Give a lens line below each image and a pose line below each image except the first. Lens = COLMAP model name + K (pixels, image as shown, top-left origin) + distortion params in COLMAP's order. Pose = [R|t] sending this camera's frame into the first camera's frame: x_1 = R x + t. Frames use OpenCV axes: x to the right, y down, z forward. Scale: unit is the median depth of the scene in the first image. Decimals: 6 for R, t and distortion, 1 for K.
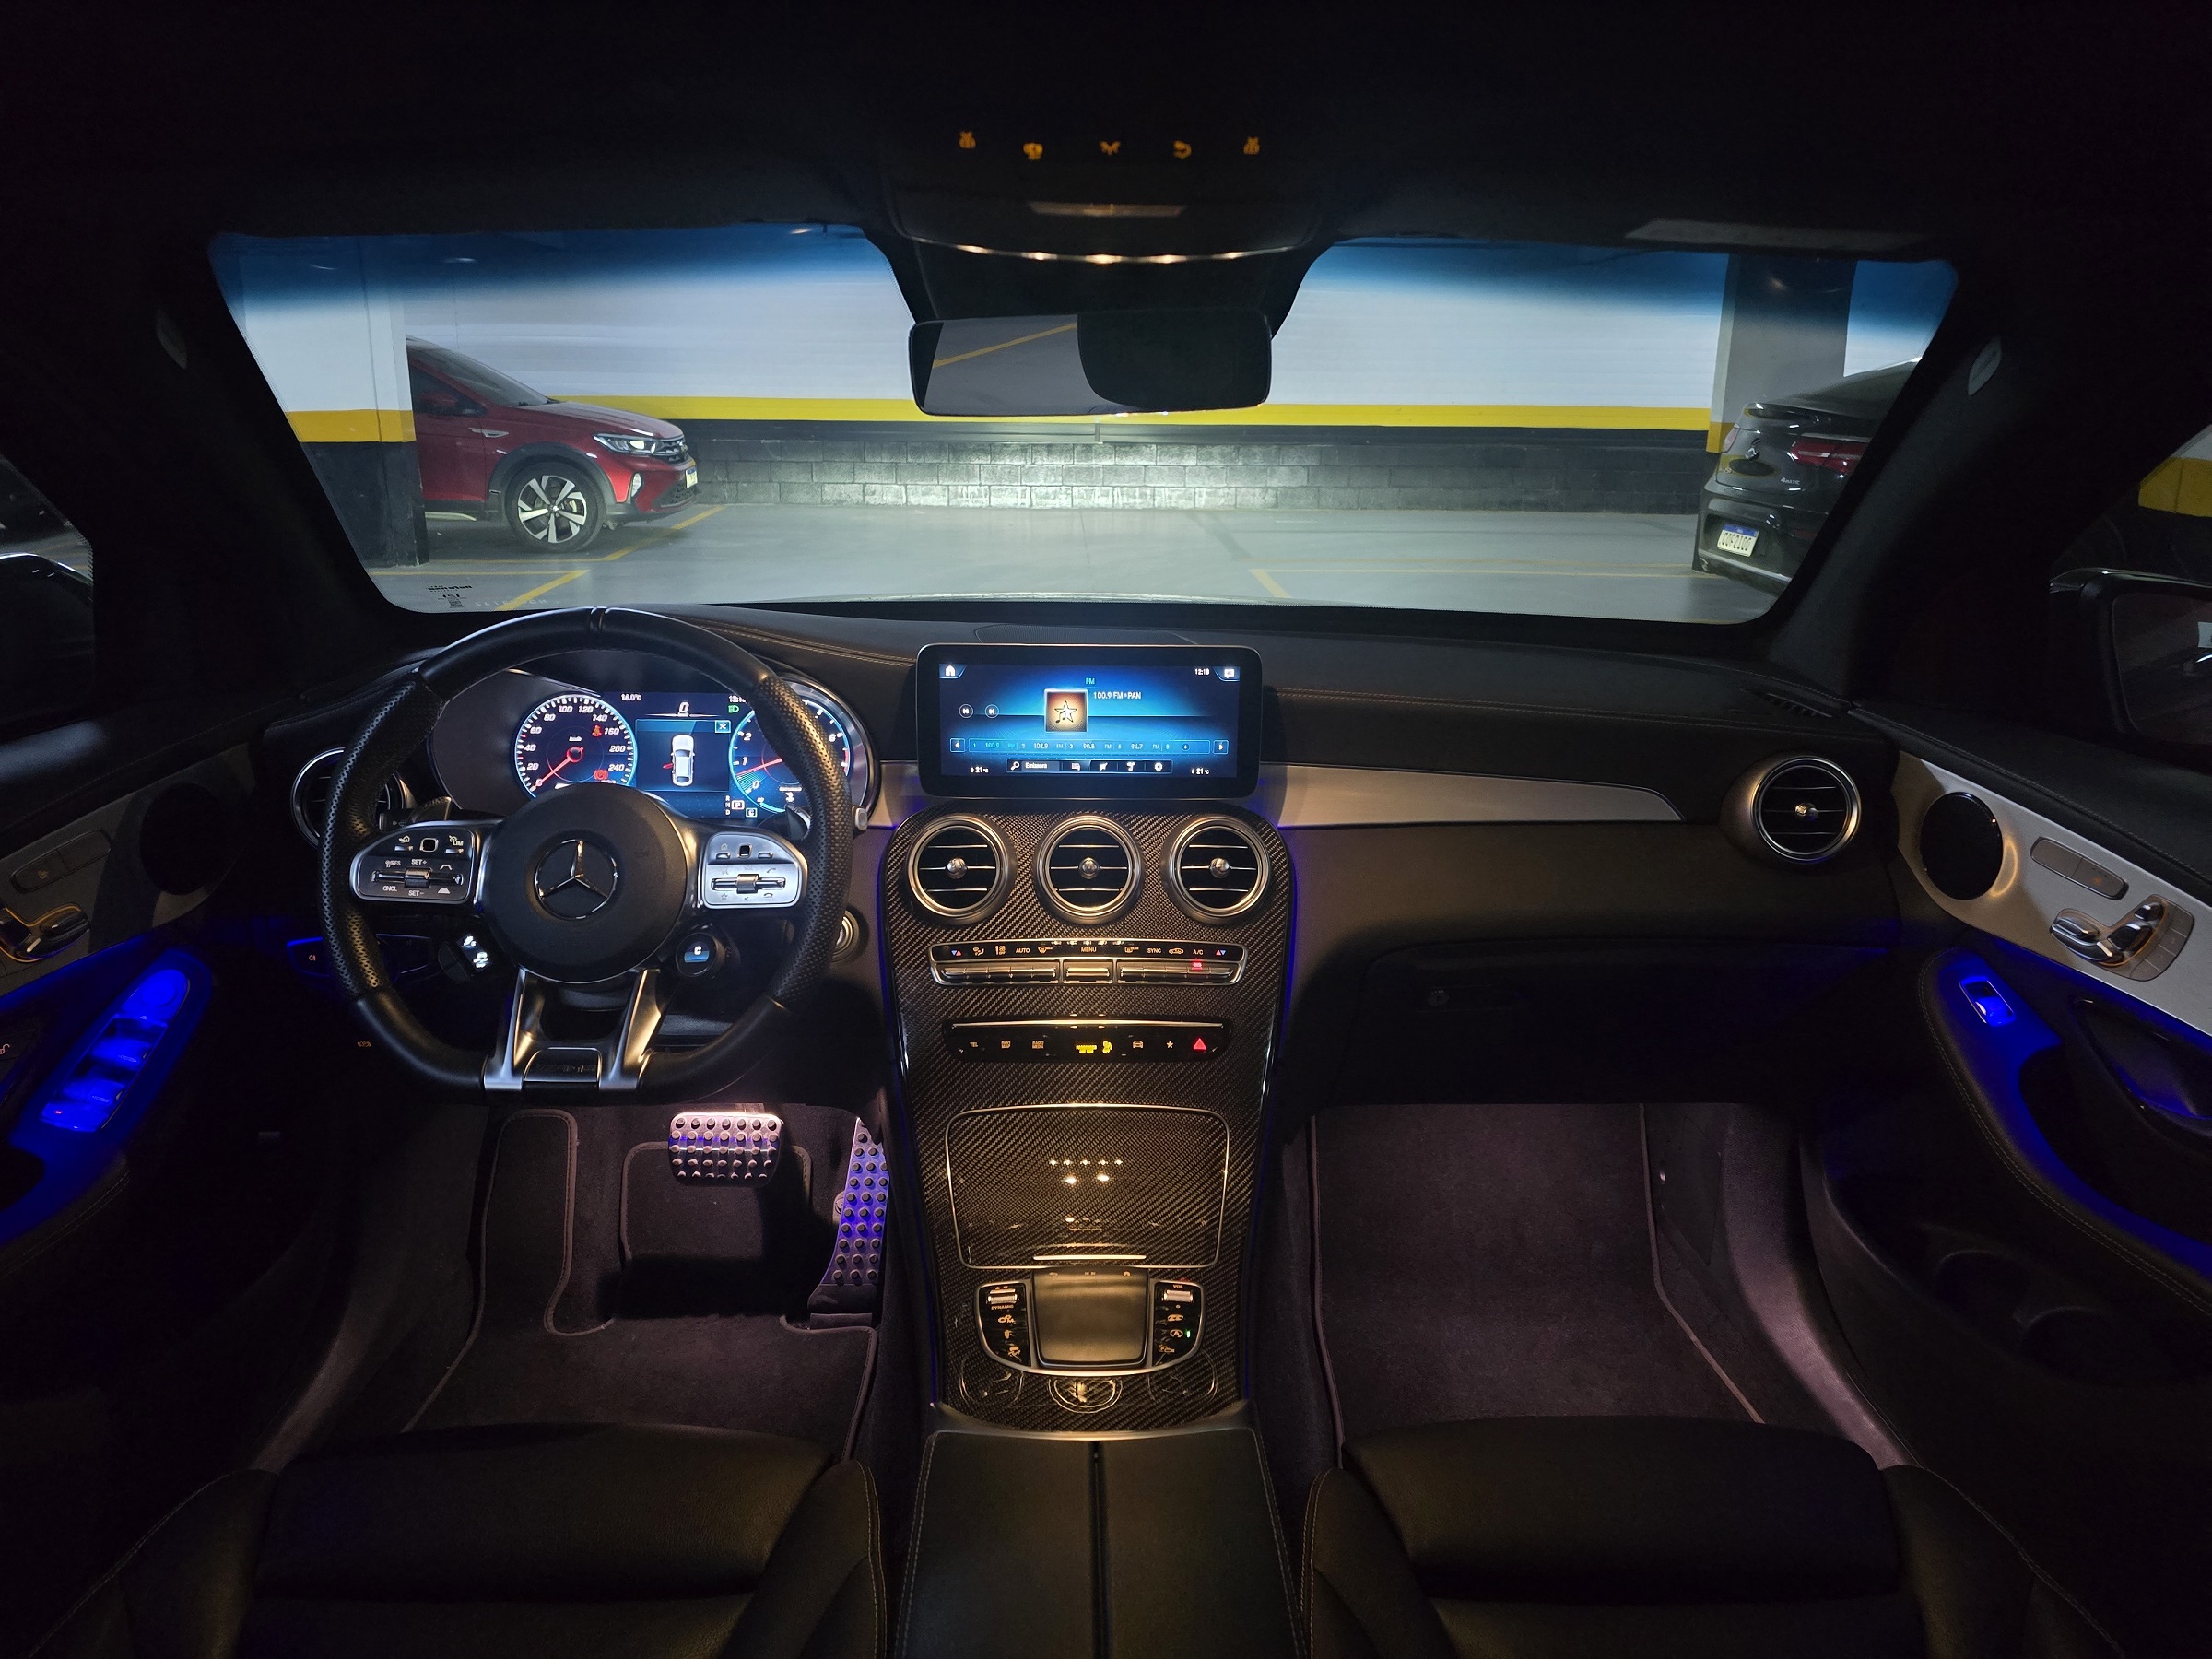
lens RADIAL K [[1509.9, 0, 1095.4], [0, 1509.9, 835.2], [0, 0, 1]] dist [0.046600, -0.026340]
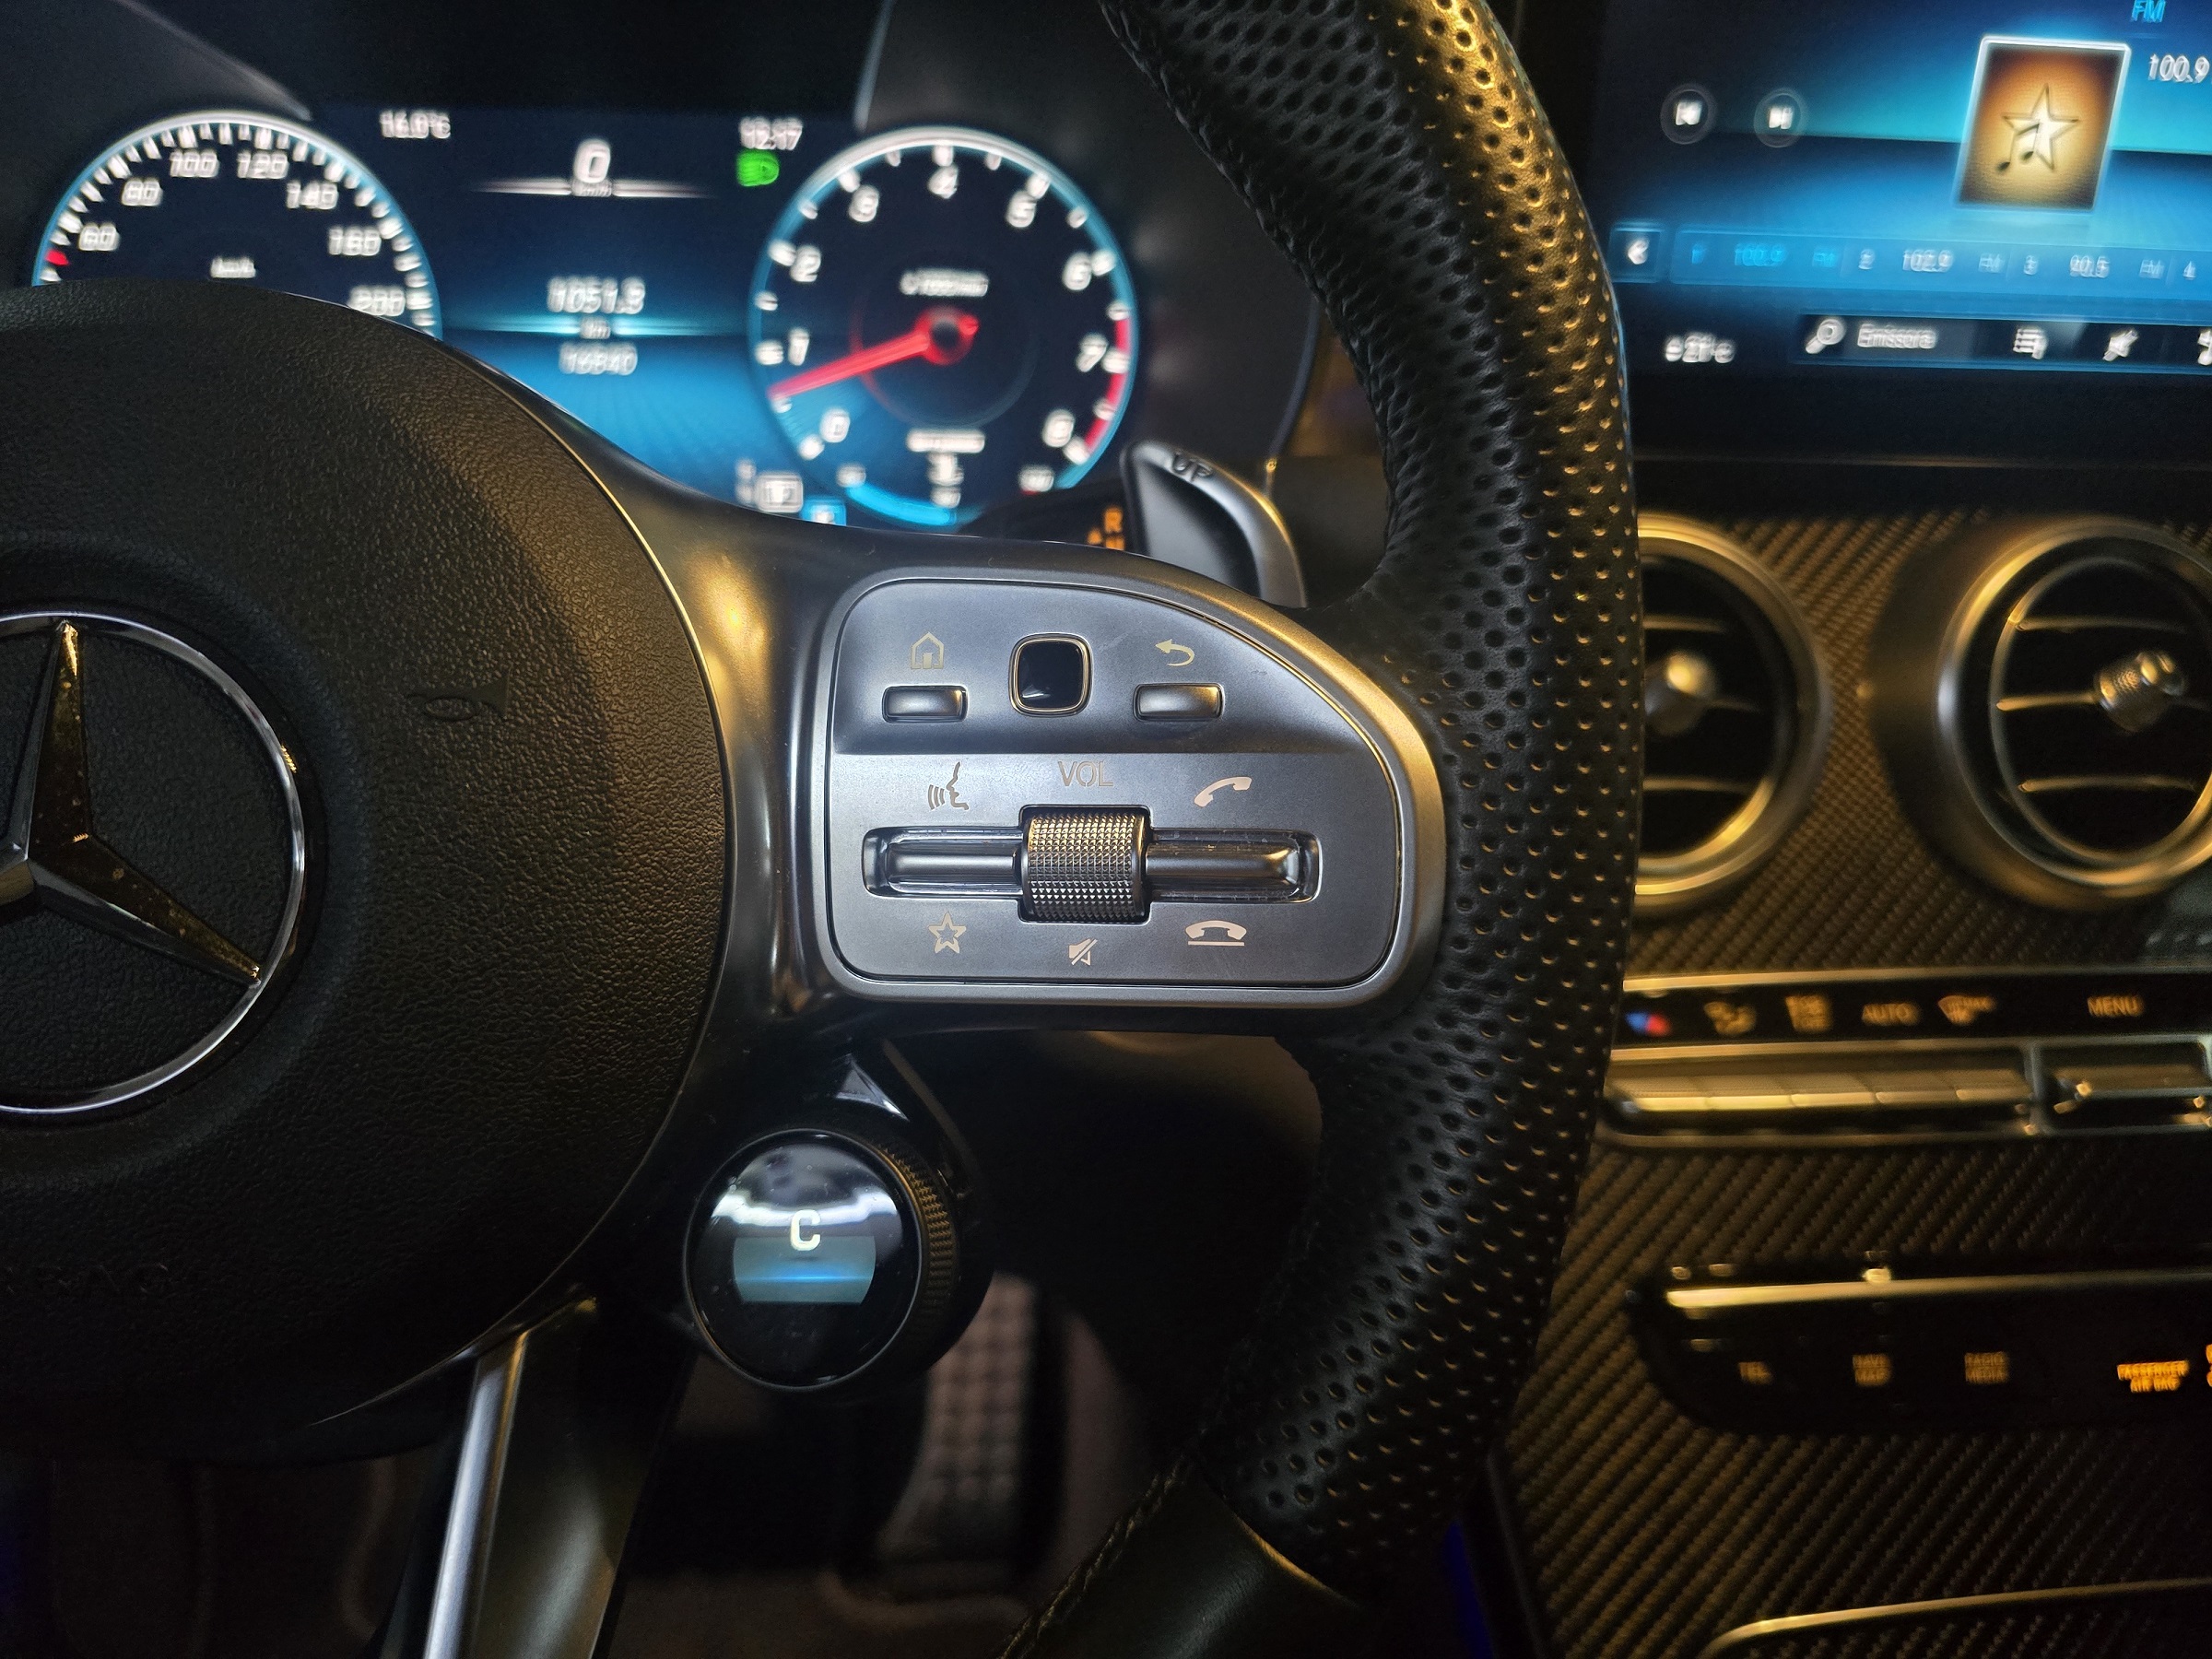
lens RADIAL K [[1602.7, 0, 1057.2], [0, 1602.7, 834.5], [0, 0, 1]] dist [-0.017441, -0.005413]
pose [[0.998800, -0.009593, 0.048020, -0.203040], [0.002409, 0.989063, 0.147472, 0.000812], [-0.048910, -0.147180, 0.987900, 0.687454]]
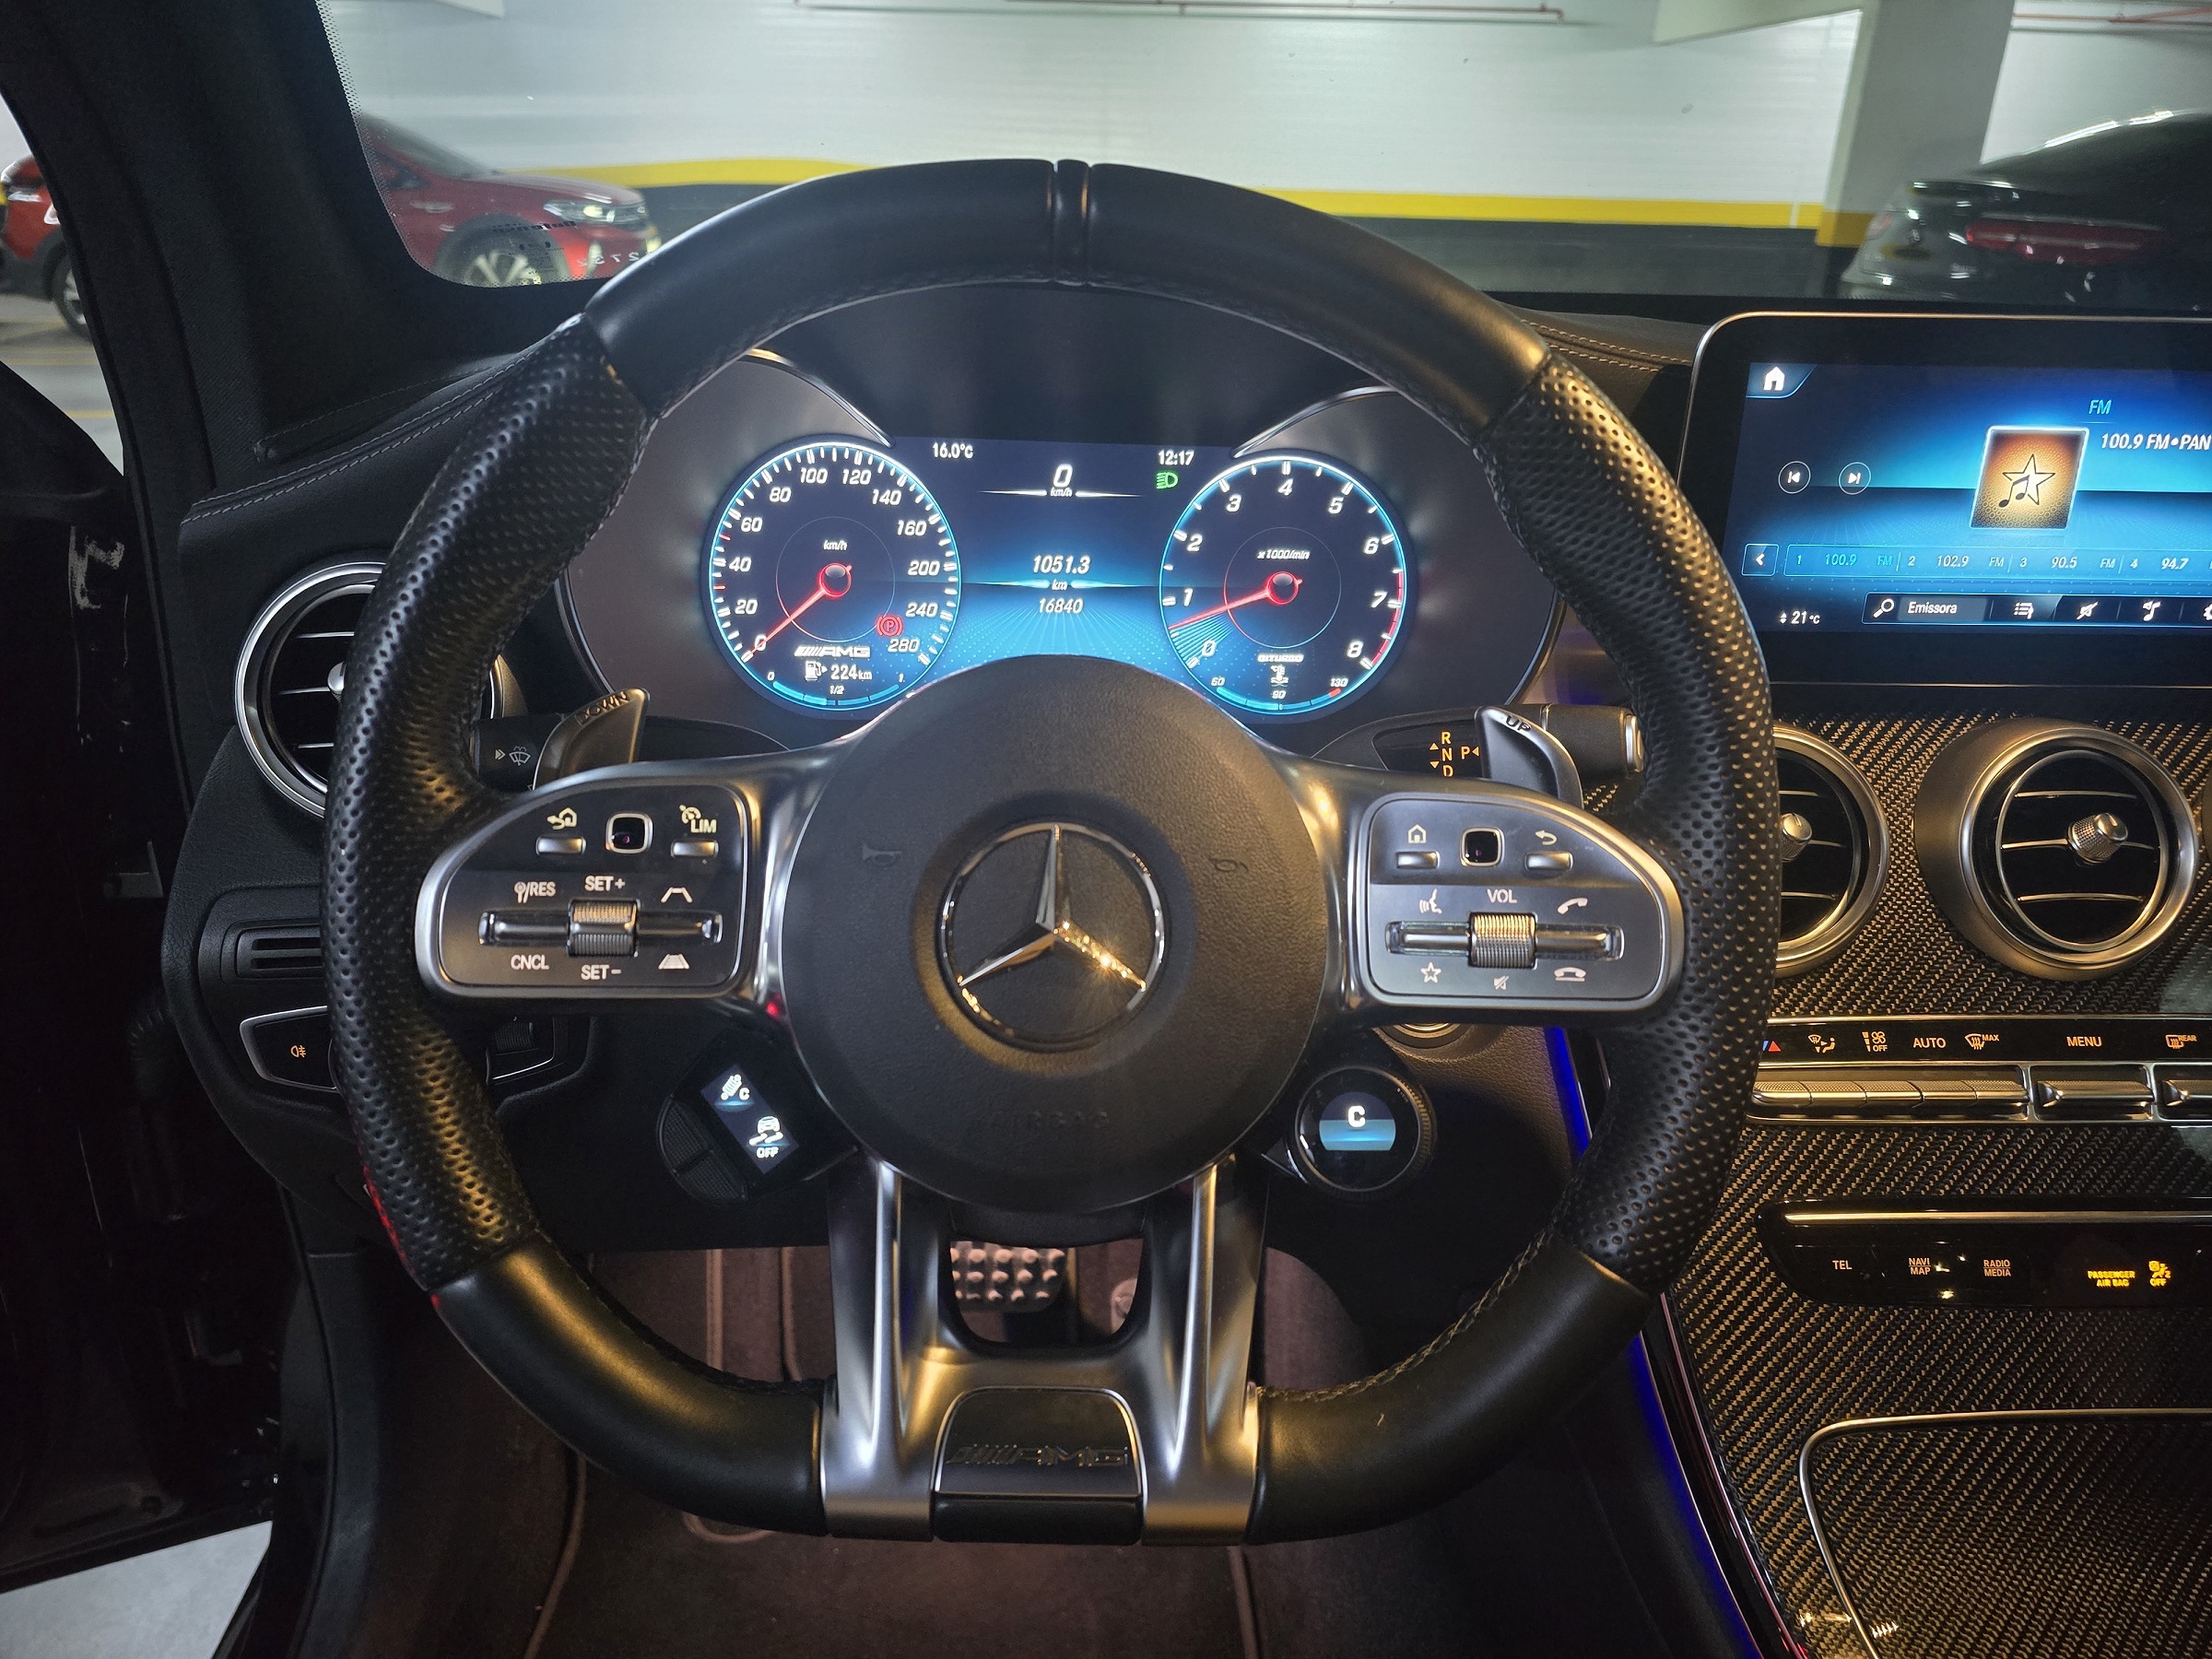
lens RADIAL K [[1596.5, 0, 1076.6], [0, 1596.5, 861.8], [0, 0, 1]] dist [0.057556, -0.032485]
pose [[0.999794, 0.003560, 0.019986, -0.284960], [-0.005860, 0.993200, 0.116273, -0.025861], [-0.019436, -0.116366, 0.993016, 0.524121]]
